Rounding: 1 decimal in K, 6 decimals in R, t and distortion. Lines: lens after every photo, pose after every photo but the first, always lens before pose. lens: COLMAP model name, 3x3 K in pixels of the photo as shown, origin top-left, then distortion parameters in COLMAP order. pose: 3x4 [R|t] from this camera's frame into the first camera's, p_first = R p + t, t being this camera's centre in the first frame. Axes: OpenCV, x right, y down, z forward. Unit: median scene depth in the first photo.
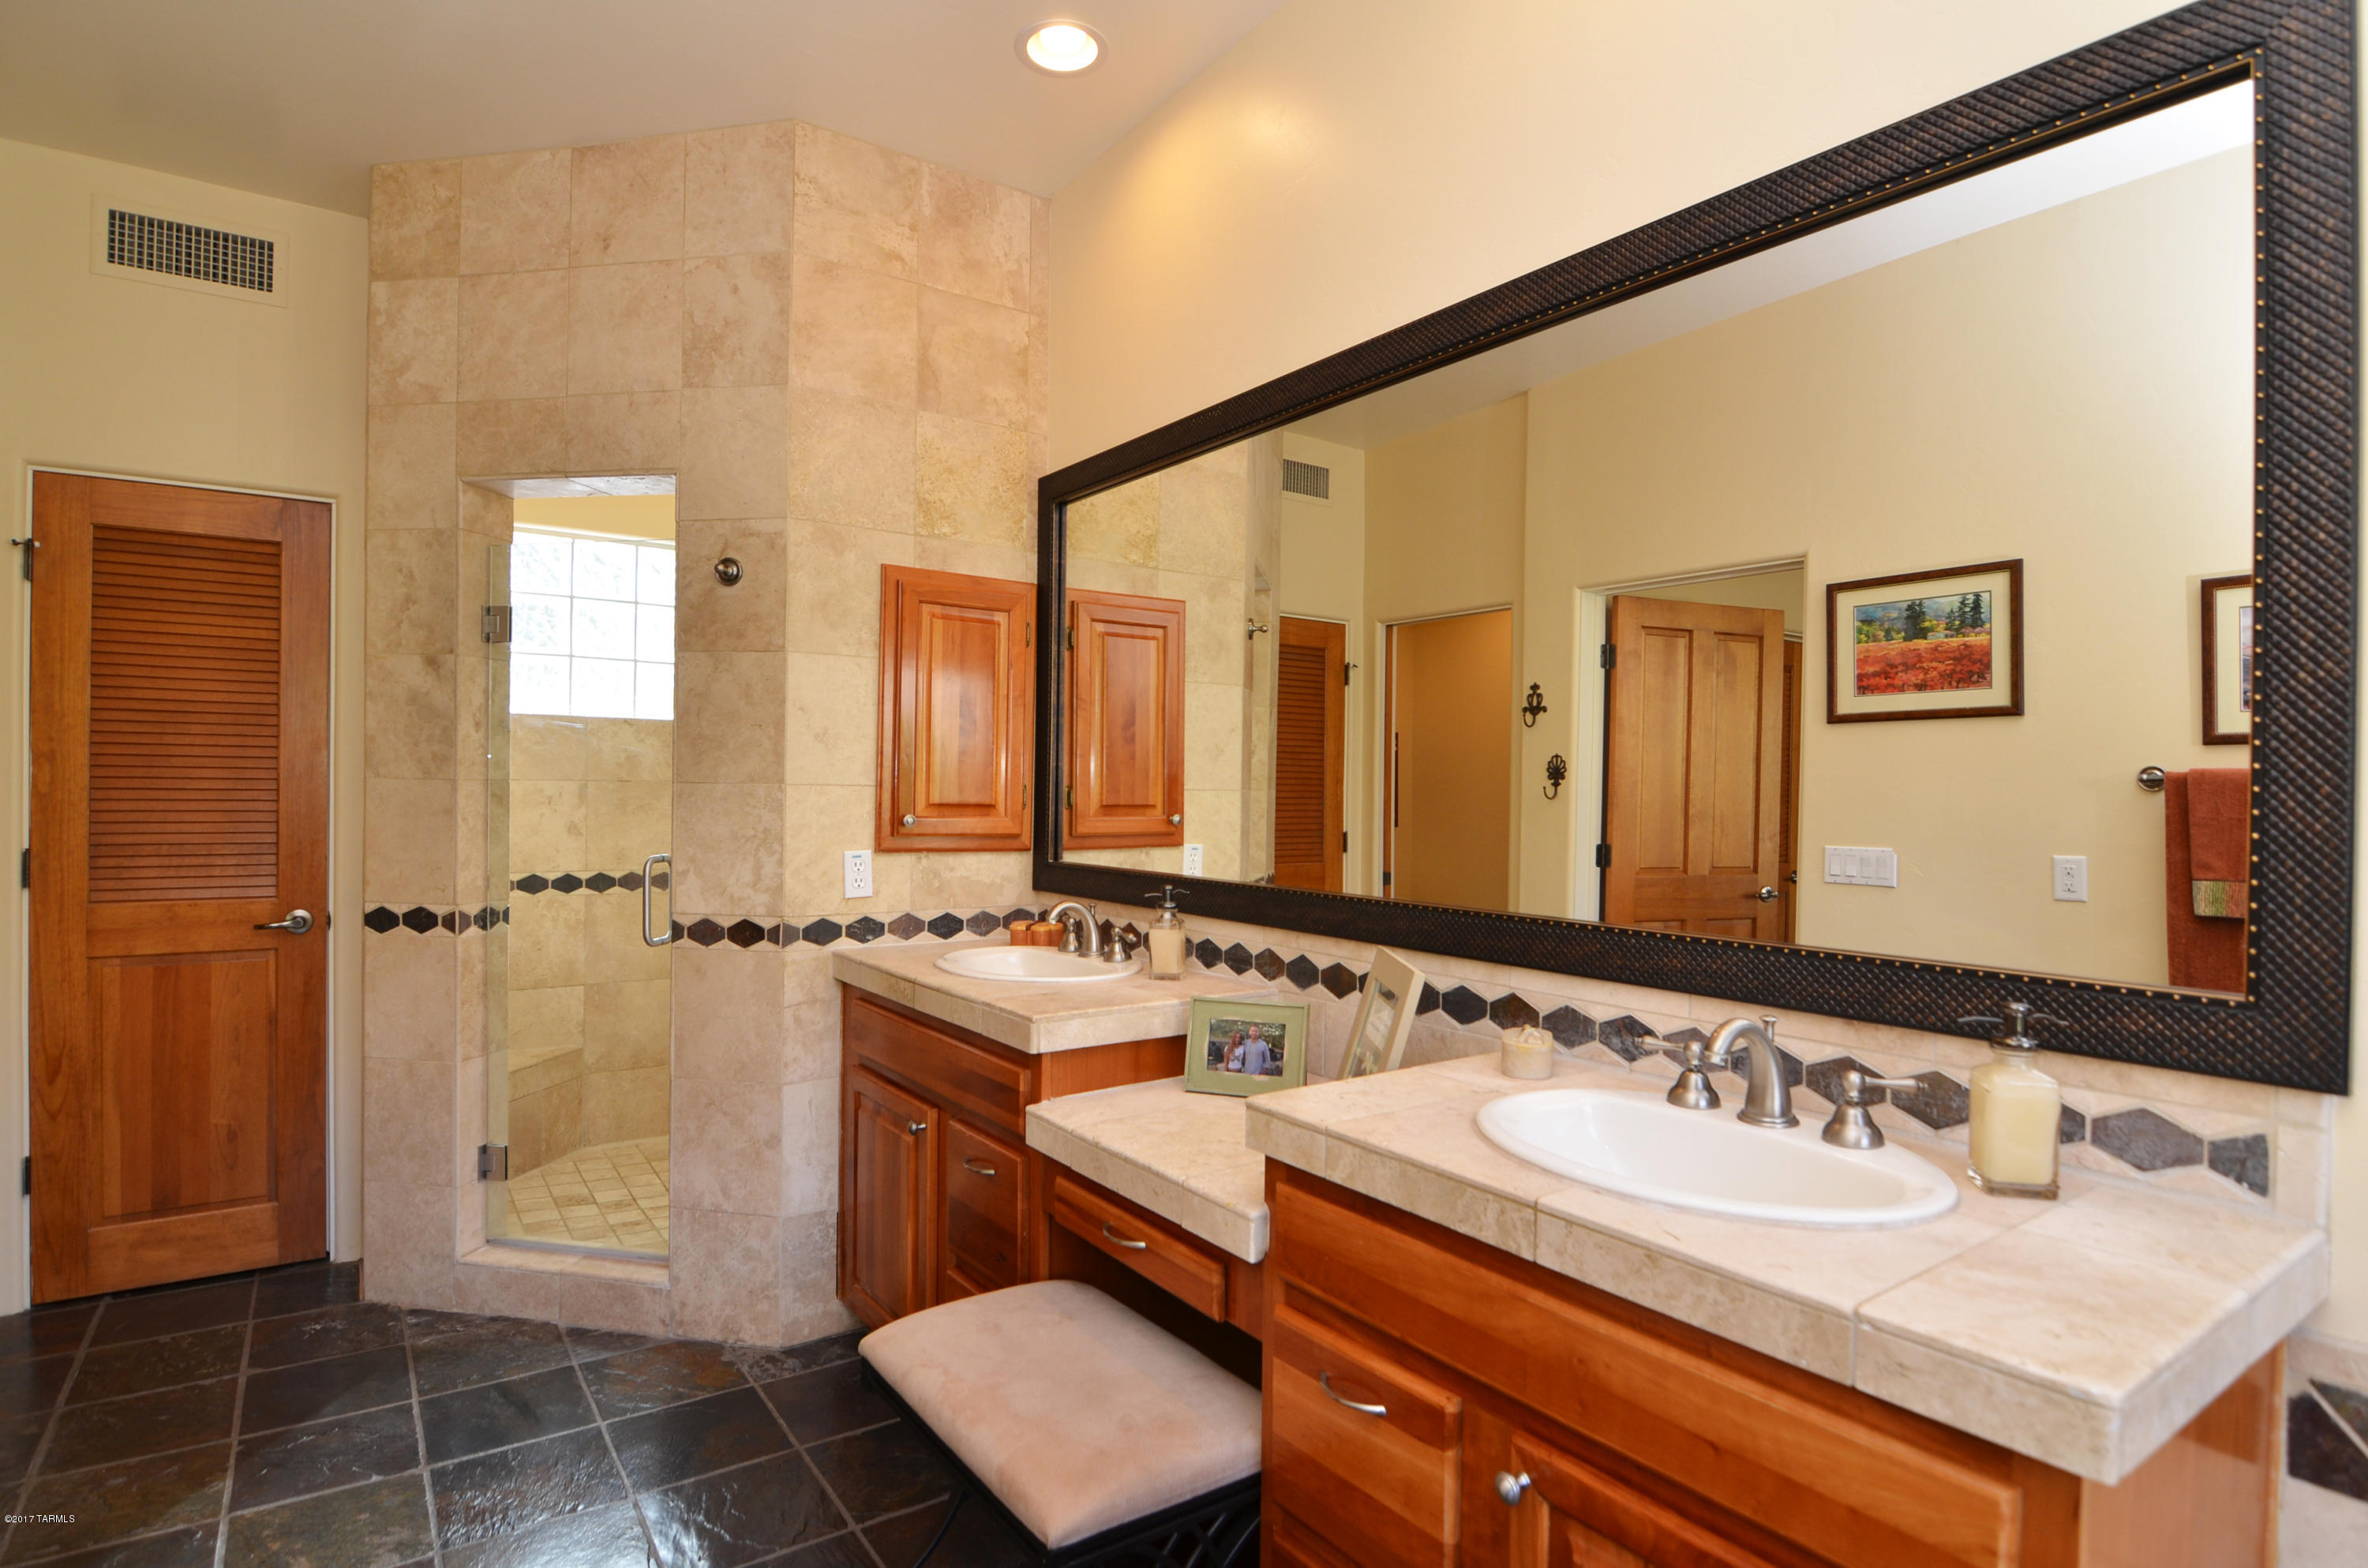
lens RADIAL K [[1223.9, 0, 1184.0], [0, 1223.9, 784.0], [0, 0, 1]] dist [0.000713, 0.000126]
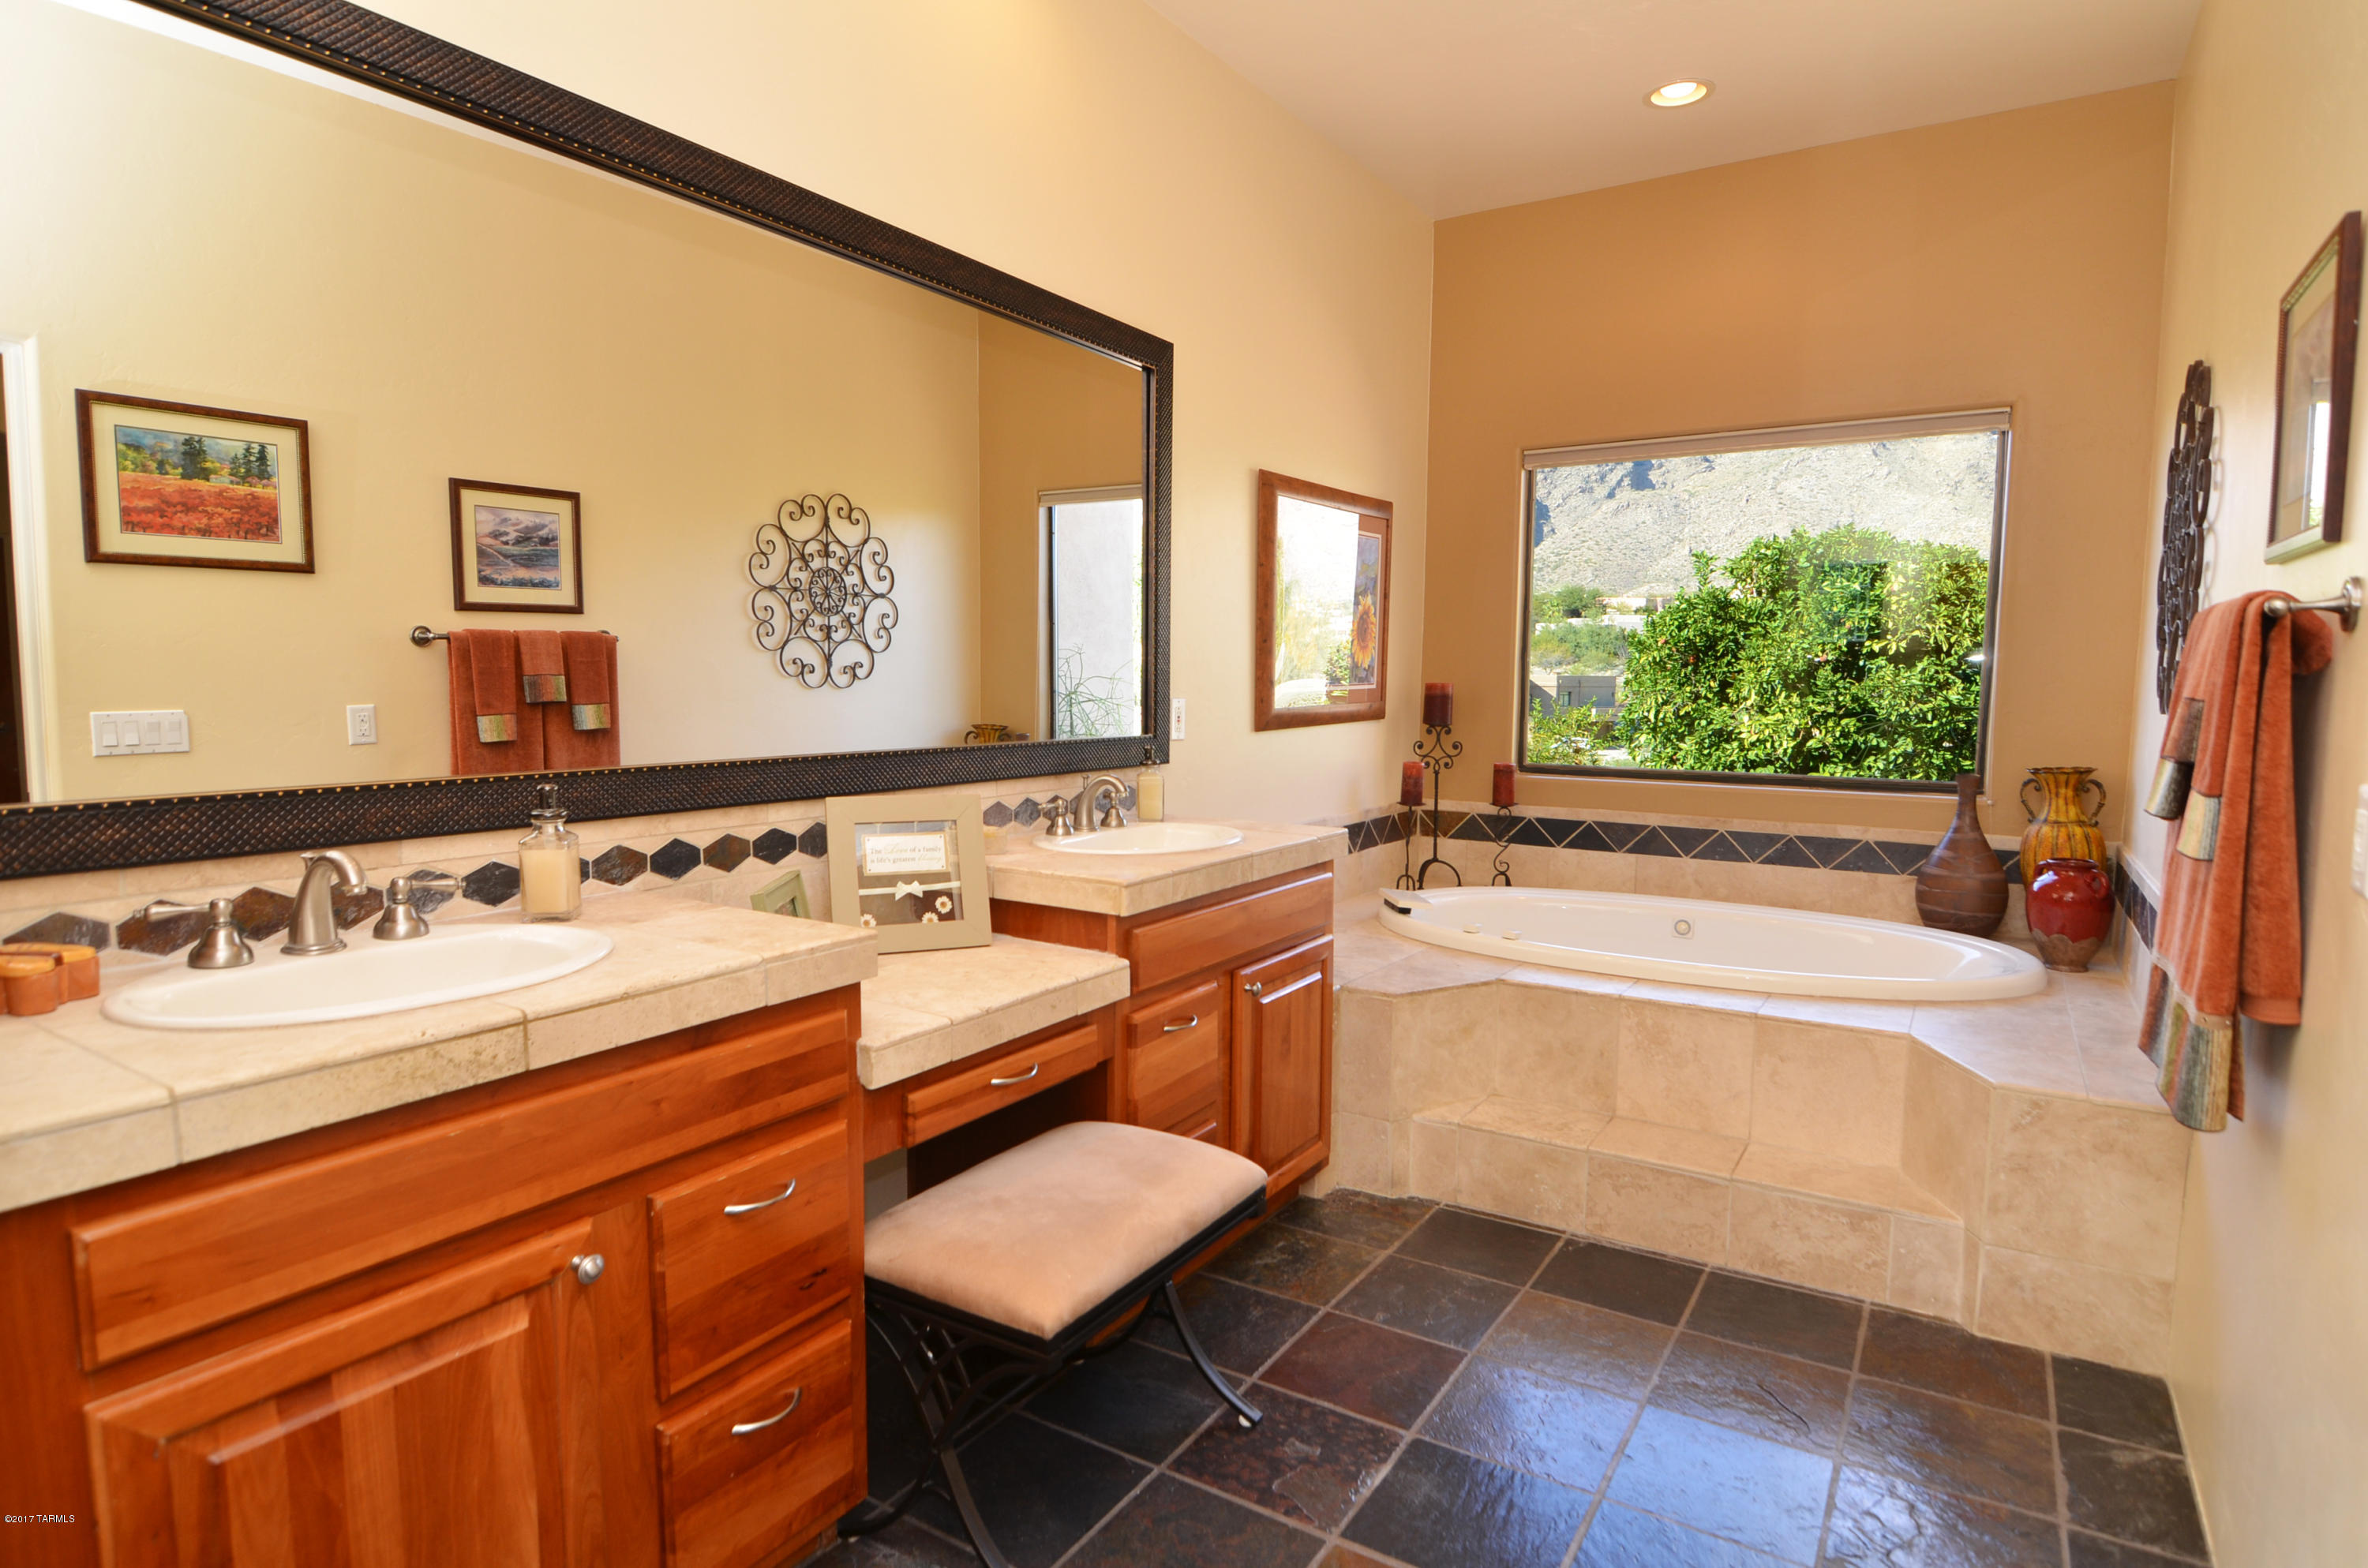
lens RADIAL K [[1257.1, 0, 1175.8], [0, 1257.1, 808.6], [0, 0, 1]] dist [0.000557, -0.017168]
pose [[-0.373398, -0.116346, 0.920346, -0.591670], [-0.014259, 0.992707, 0.119708, 0.005260], [-0.927561, 0.031575, -0.372334, 0.700650]]
